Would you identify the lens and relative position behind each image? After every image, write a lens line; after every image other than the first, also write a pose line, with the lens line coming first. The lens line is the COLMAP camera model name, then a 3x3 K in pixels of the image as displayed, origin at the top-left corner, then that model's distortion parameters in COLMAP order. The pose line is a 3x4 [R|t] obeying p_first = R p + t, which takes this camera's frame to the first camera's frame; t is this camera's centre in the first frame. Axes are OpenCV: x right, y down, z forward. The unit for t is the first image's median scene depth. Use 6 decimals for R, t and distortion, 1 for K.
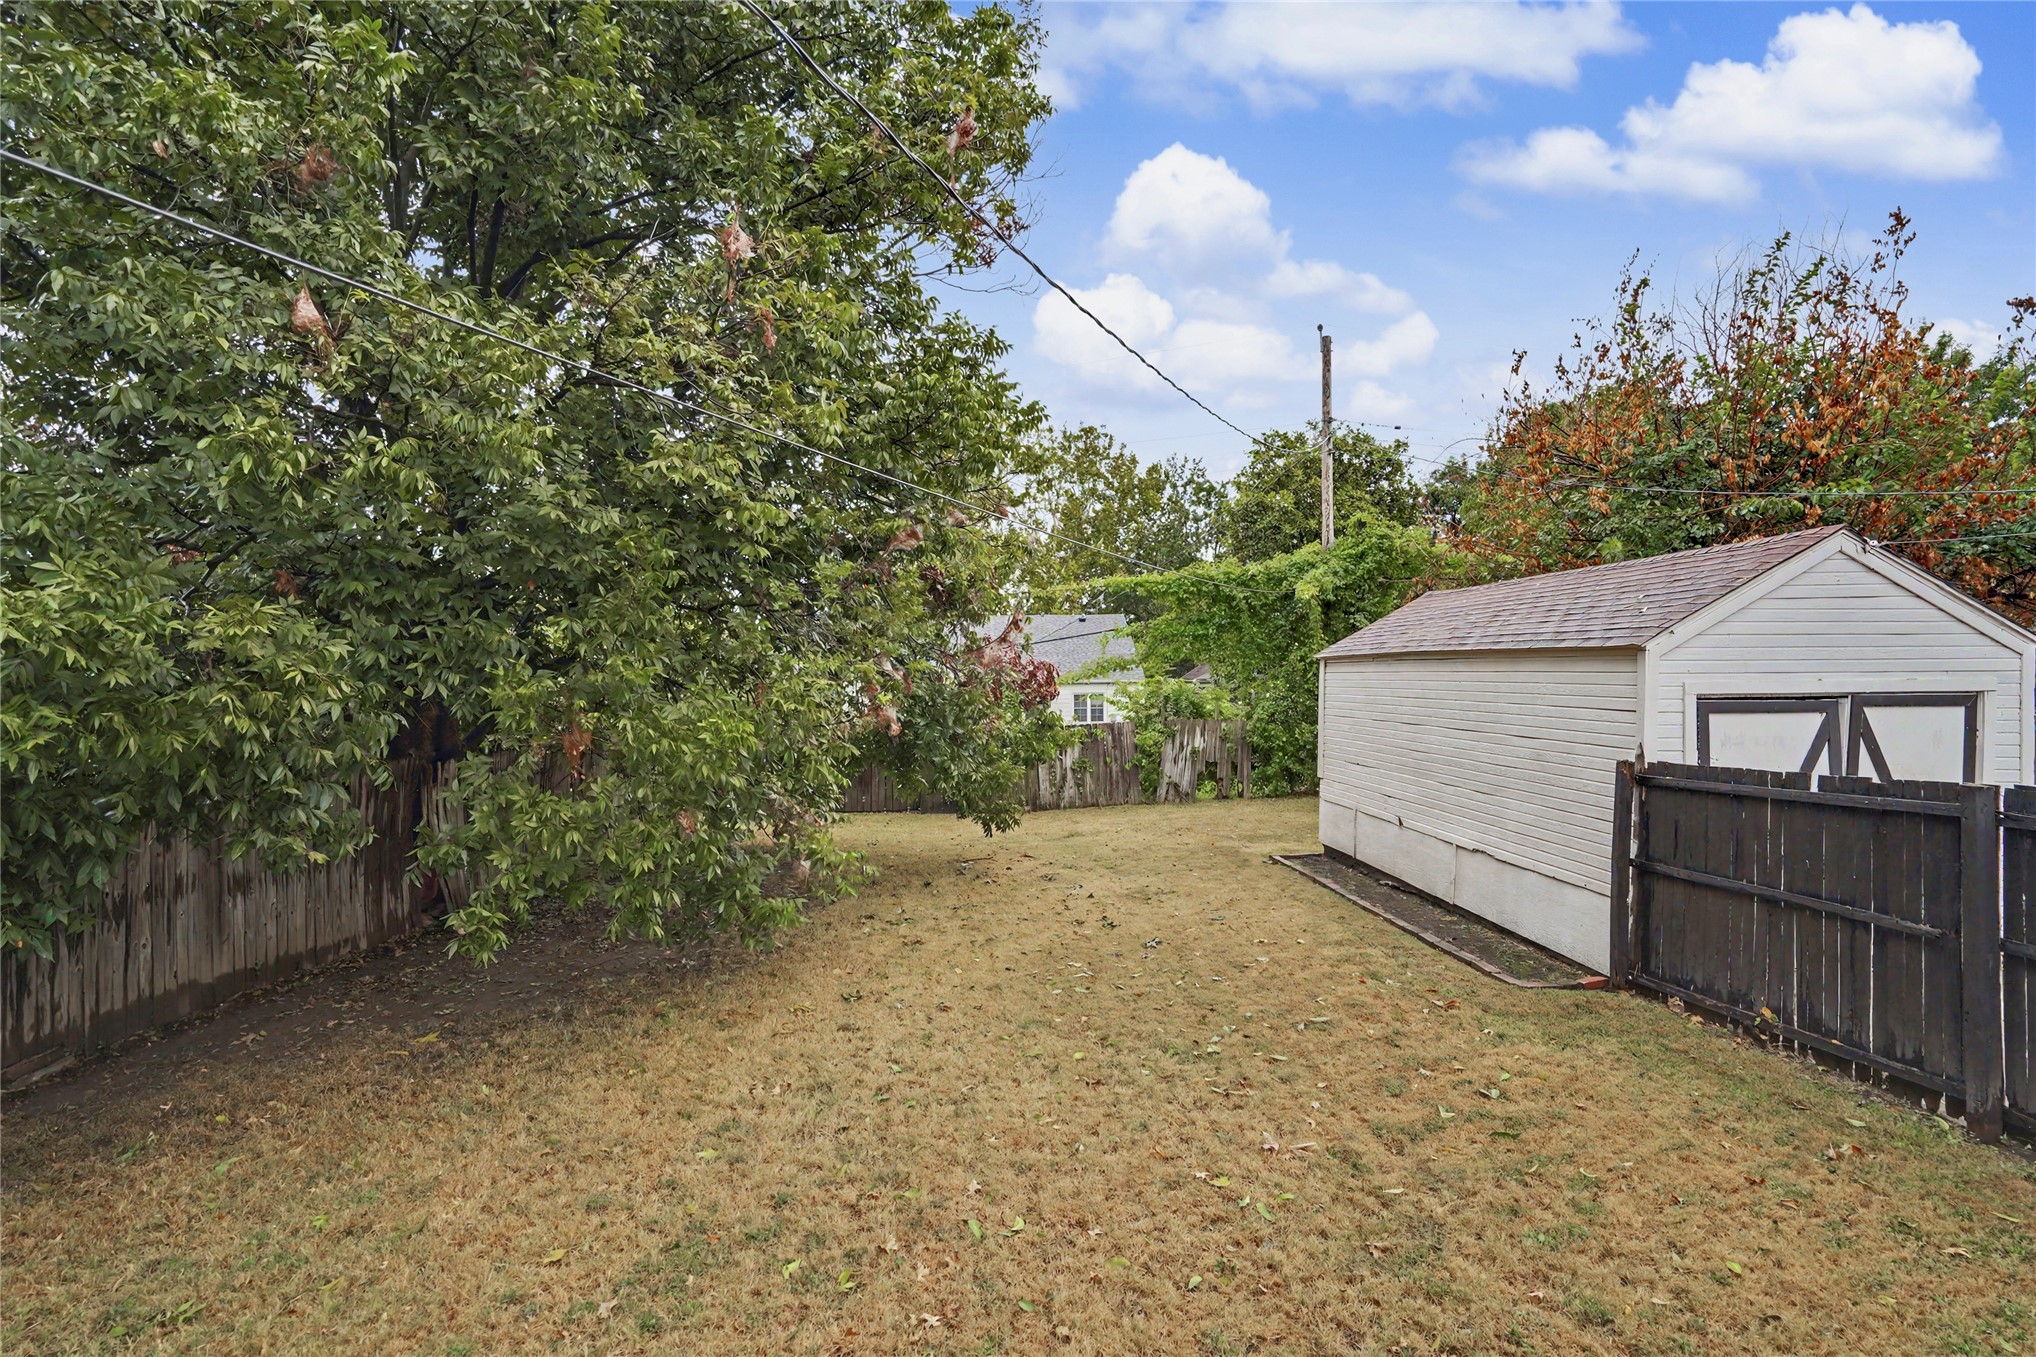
lens RADIAL K [[940.6, 0, 973.6], [0, 940.6, 667.6], [0, 0, 1]] dist [-0.000867, -0.000116]
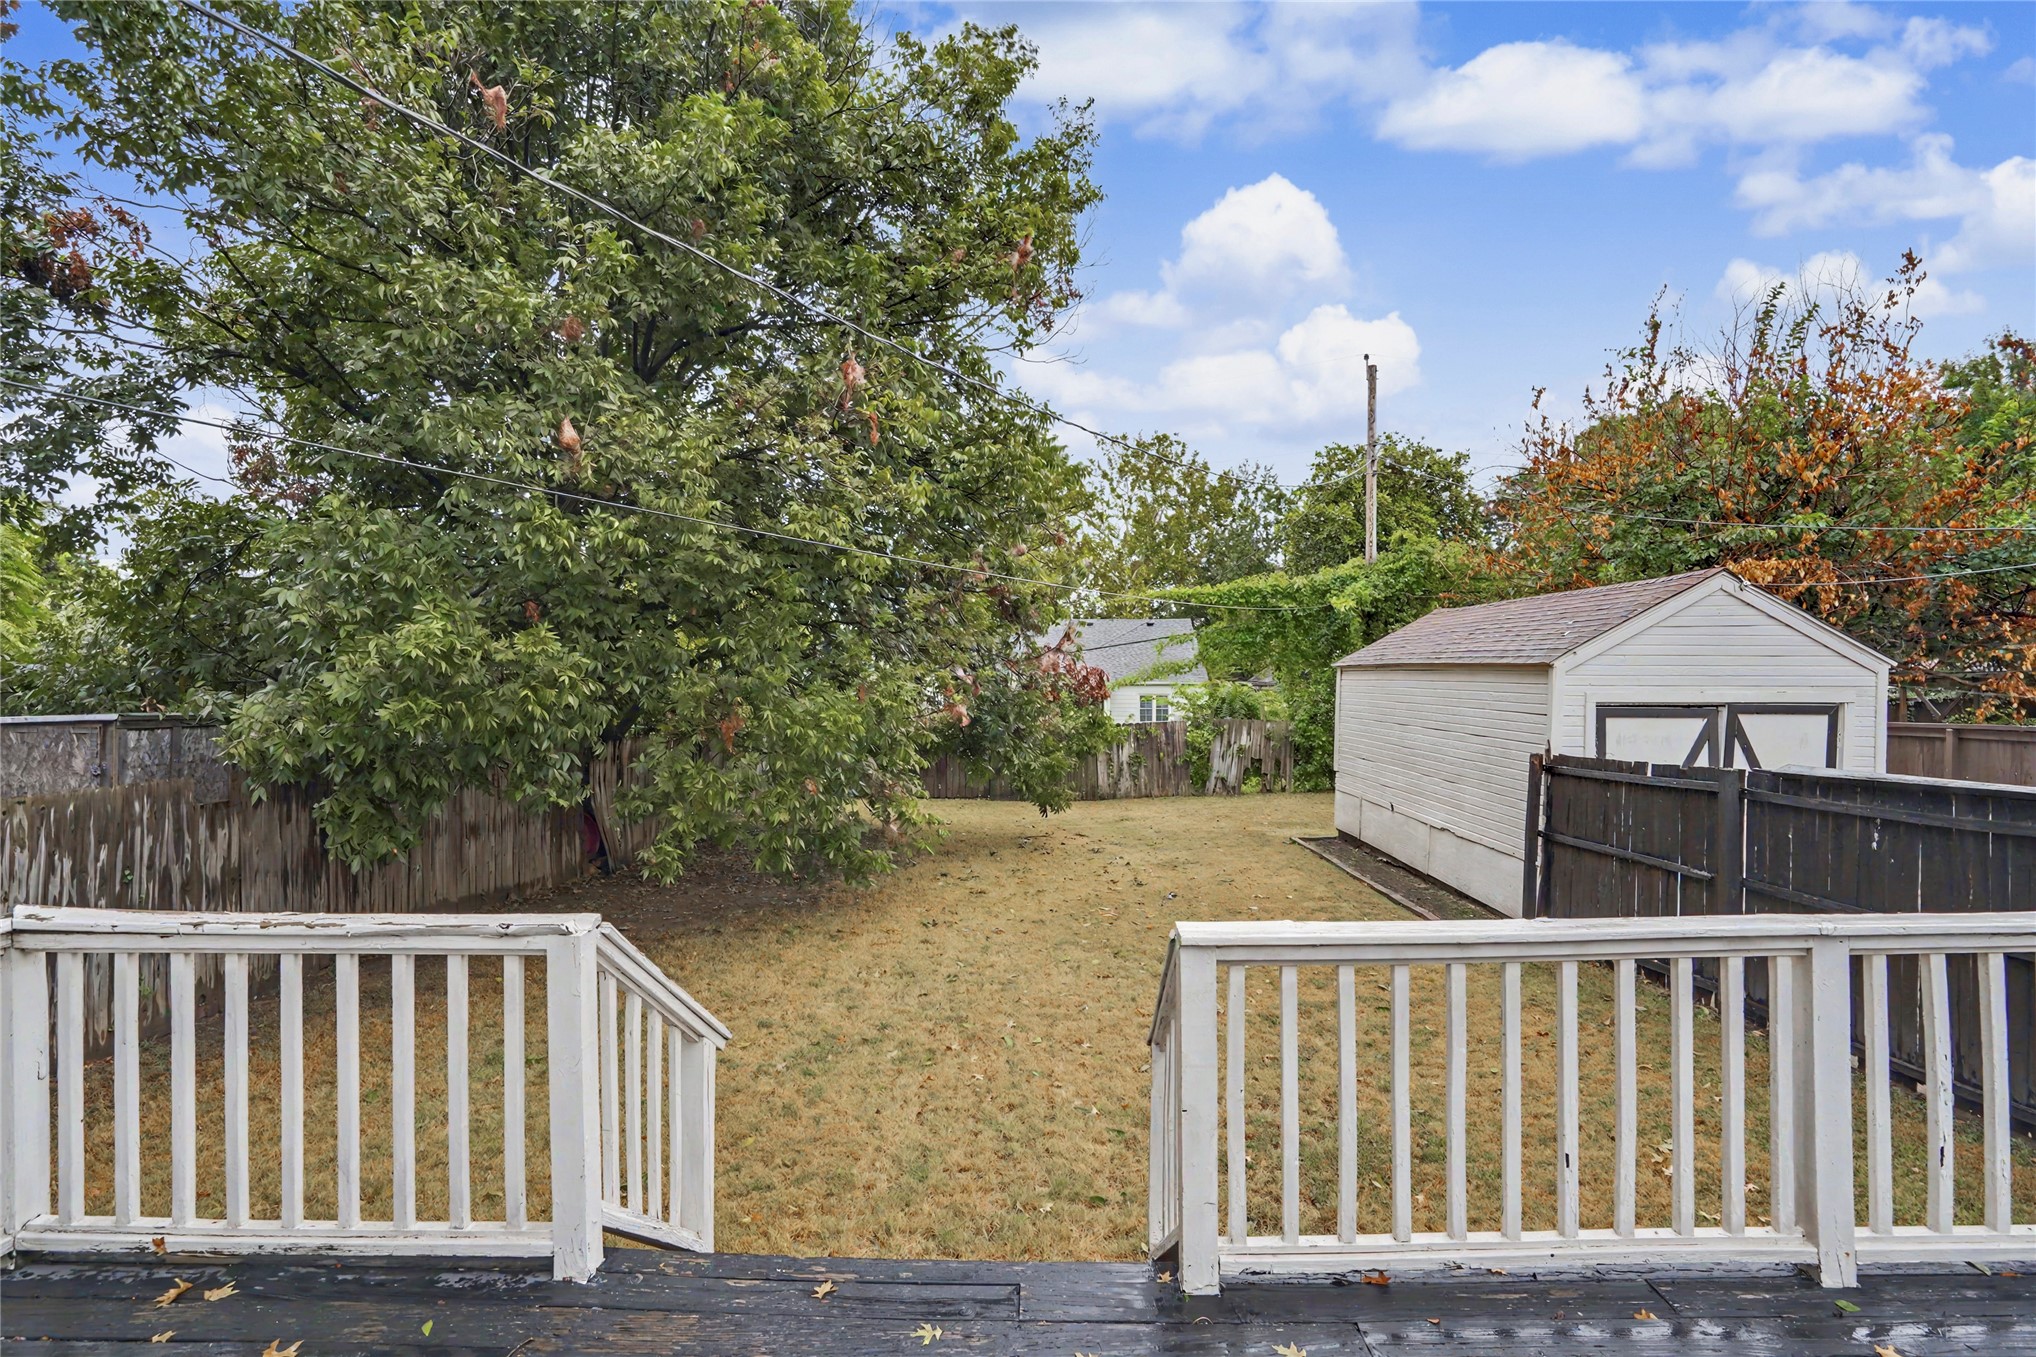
lens RADIAL K [[930.8, 0, 1018.0], [0, 930.8, 678.5], [0, 0, 1]] dist [0.032361, 0.000087]
pose [[0.999371, 0.011092, -0.033697, 0.019985], [-0.010685, 0.999868, 0.012217, -0.006276], [0.033829, -0.011850, 0.999357, -0.171746]]
